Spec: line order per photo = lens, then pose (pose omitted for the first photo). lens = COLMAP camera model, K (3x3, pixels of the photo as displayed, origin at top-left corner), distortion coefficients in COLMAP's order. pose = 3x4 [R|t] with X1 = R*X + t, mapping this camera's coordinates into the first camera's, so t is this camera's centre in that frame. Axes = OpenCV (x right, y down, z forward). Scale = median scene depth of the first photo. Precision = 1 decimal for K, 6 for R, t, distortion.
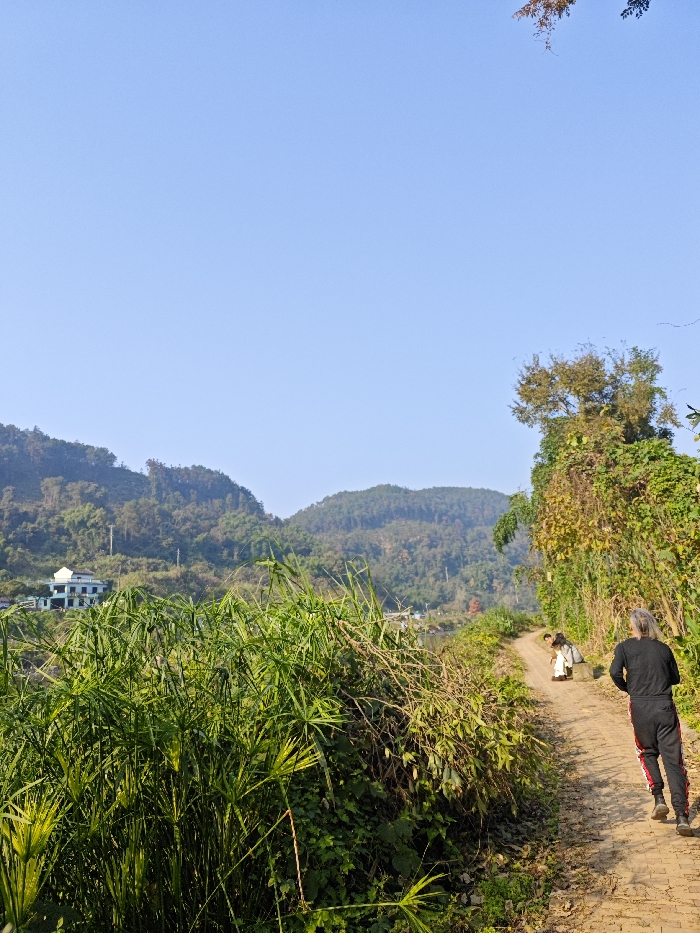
lens RADIAL K [[668.9, 0, 330.5], [0, 668.9, 466.4], [0, 0, 1]] dist [0.044892, -0.034020]
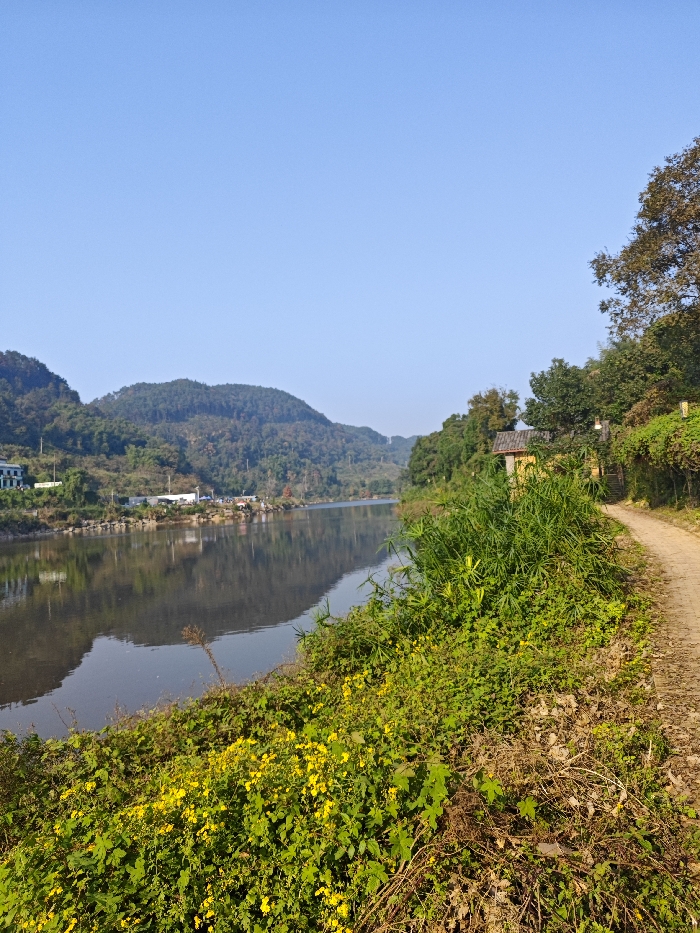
lens RADIAL K [[668.9, 0, 349.2], [0, 668.9, 455.4], [0, 0, 1]] dist [0.044892, -0.034020]
pose [[0.929478, 0.027986, 0.367813, -0.082392], [-0.080771, 0.988362, 0.128909, -0.014748], [-0.359925, -0.149527, 0.920921, -0.093989]]
